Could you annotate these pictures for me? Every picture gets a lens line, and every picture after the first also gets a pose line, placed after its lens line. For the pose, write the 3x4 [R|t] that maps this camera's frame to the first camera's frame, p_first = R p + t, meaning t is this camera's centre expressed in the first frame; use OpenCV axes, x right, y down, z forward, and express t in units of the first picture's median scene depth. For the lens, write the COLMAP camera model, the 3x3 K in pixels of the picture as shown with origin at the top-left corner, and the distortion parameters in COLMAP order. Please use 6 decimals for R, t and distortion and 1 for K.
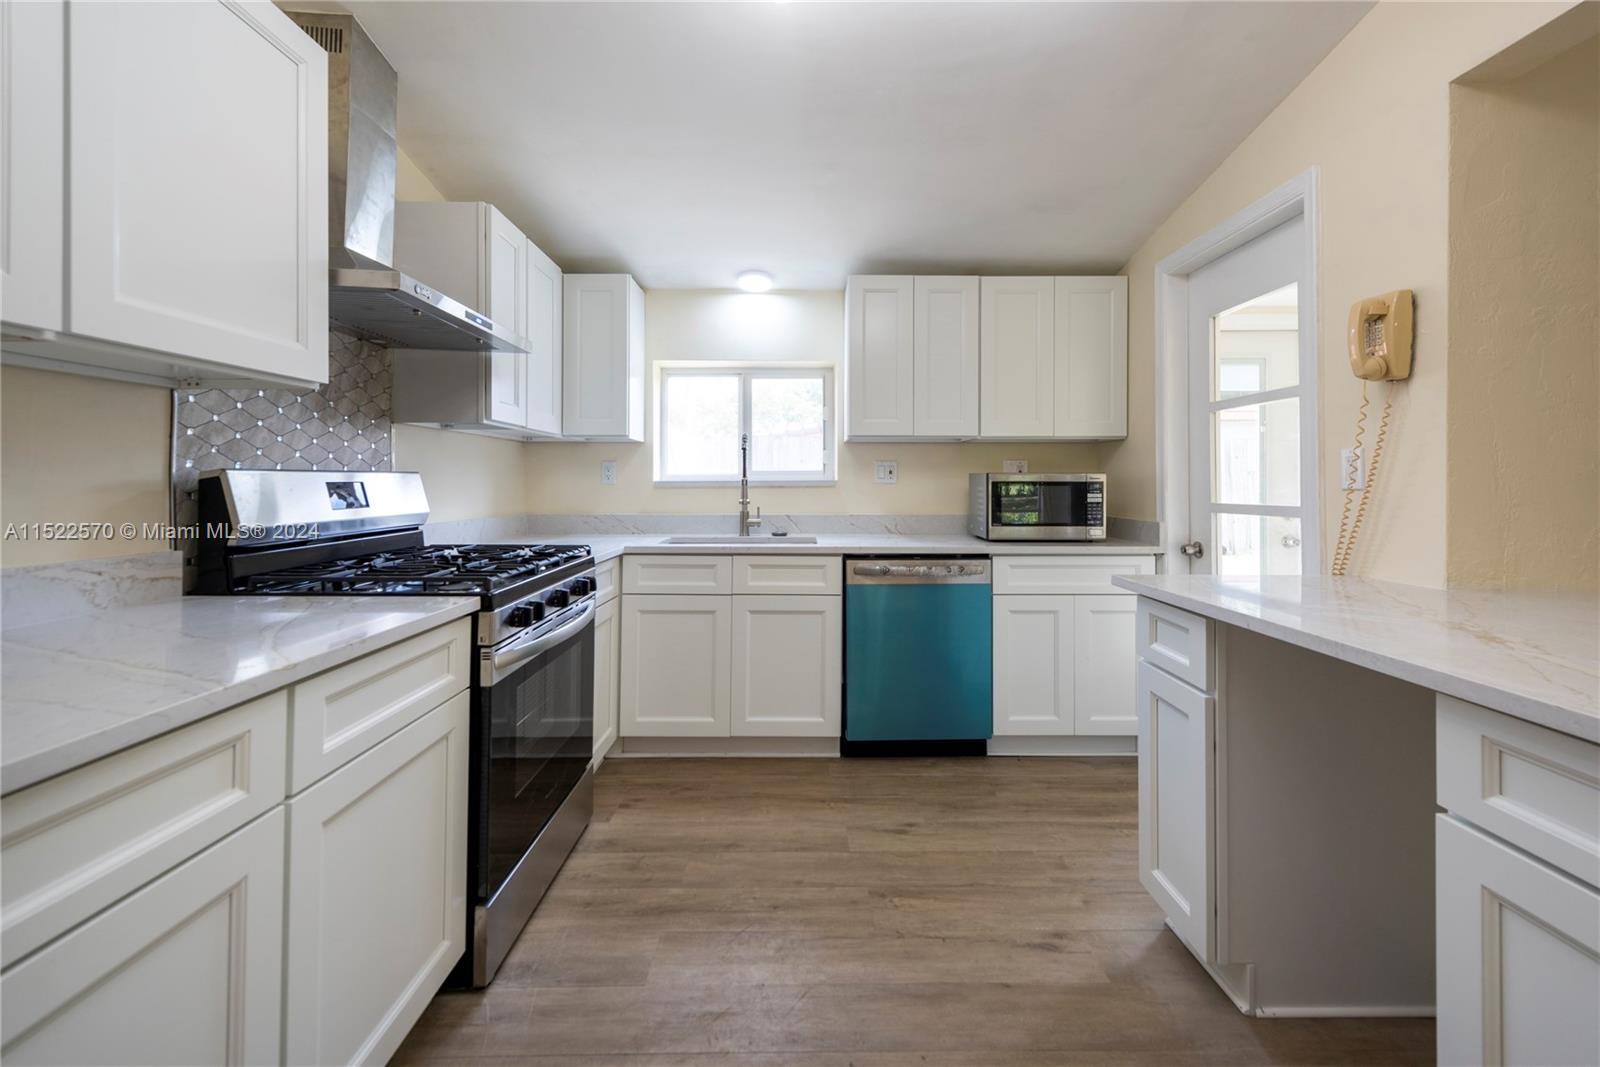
lens RADIAL K [[661.1, 0, 821.1], [0, 661.1, 485.3], [0, 0, 1]] dist [0.010721, -0.006075]
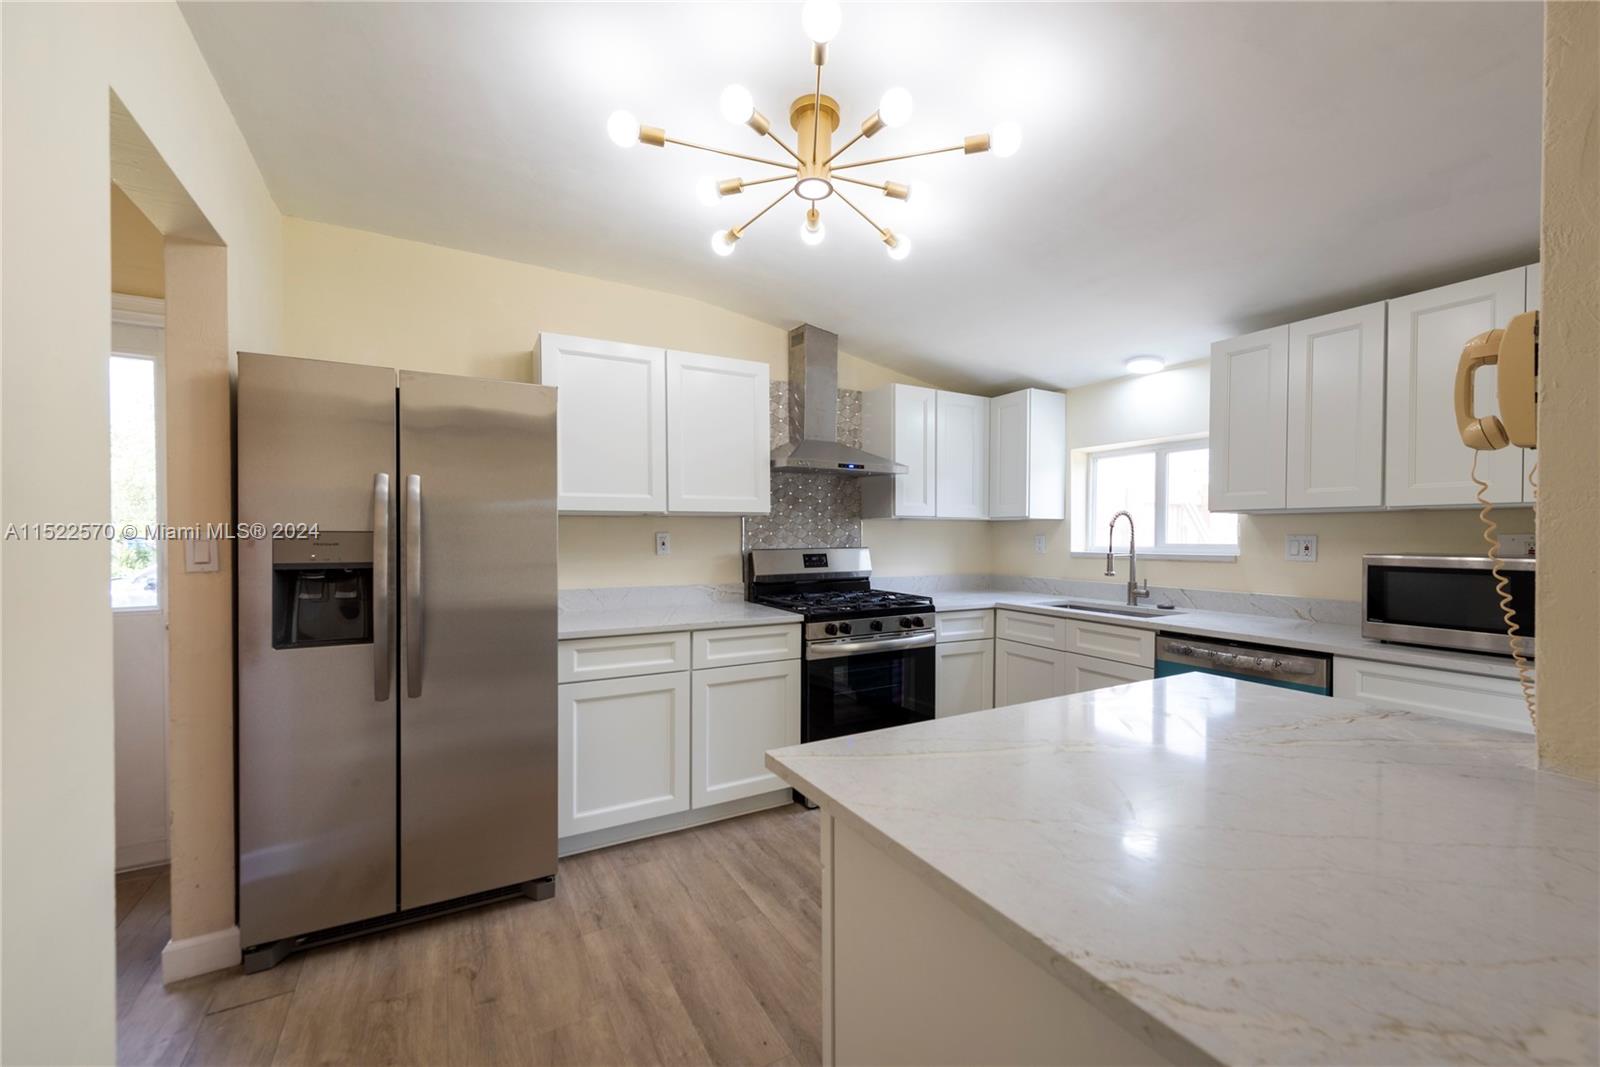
lens RADIAL K [[661.1, 0, 806.9], [0, 661.1, 564.2], [0, 0, 1]] dist [0.010721, -0.006075]
pose [[0.470917, 0.040157, -0.881263, 0.856891], [-0.004146, 0.999053, 0.043309, -0.050742], [0.882168, -0.016741, 0.470637, 0.039846]]
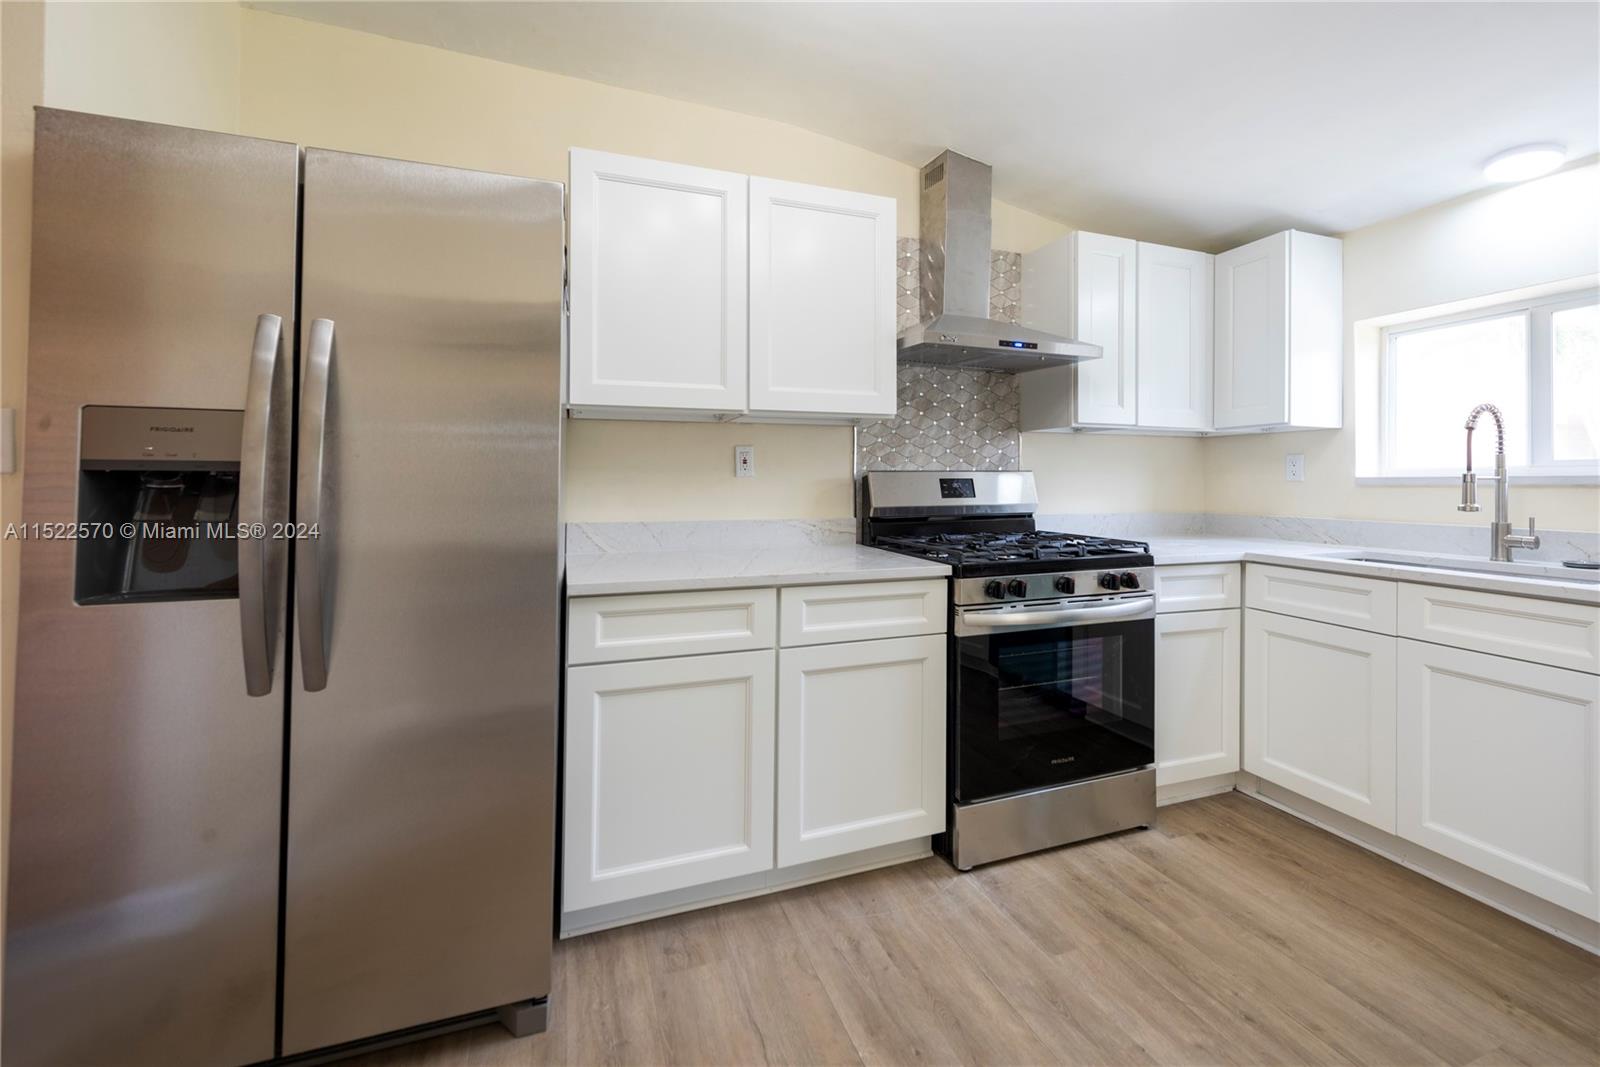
lens RADIAL K [[661.1, 0, 792.6], [0, 661.1, 484.3], [0, 0, 1]] dist [0.010721, -0.006075]
pose [[0.309648, 0.004321, -0.950841, 0.423703], [-0.005276, 0.999982, 0.002826, 0.004064], [0.950837, 0.004141, 0.309665, 0.201268]]
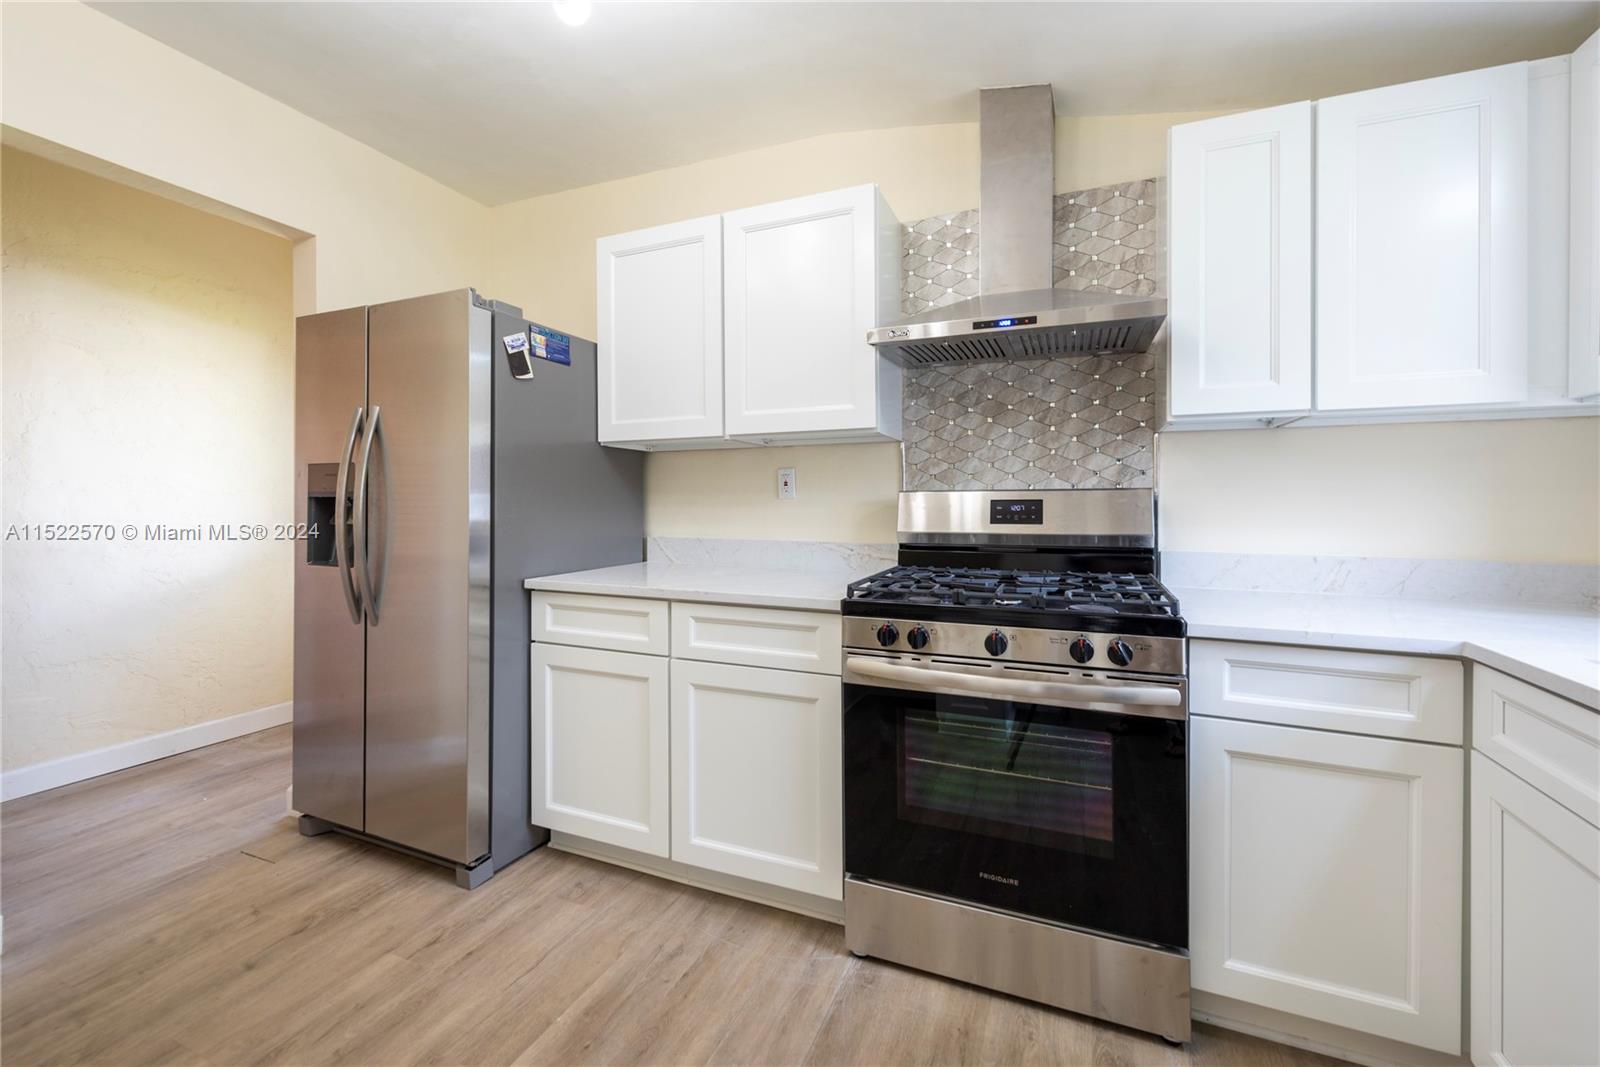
lens RADIAL K [[661.1, 0, 797.7], [0, 661.1, 515.0], [0, 0, 1]] dist [0.010721, -0.006075]
pose [[-0.425298, 0.015339, -0.904923, 0.366305], [-0.006008, 0.999786, 0.019771, 0.000594], [0.905033, 0.013846, -0.425115, 0.958118]]
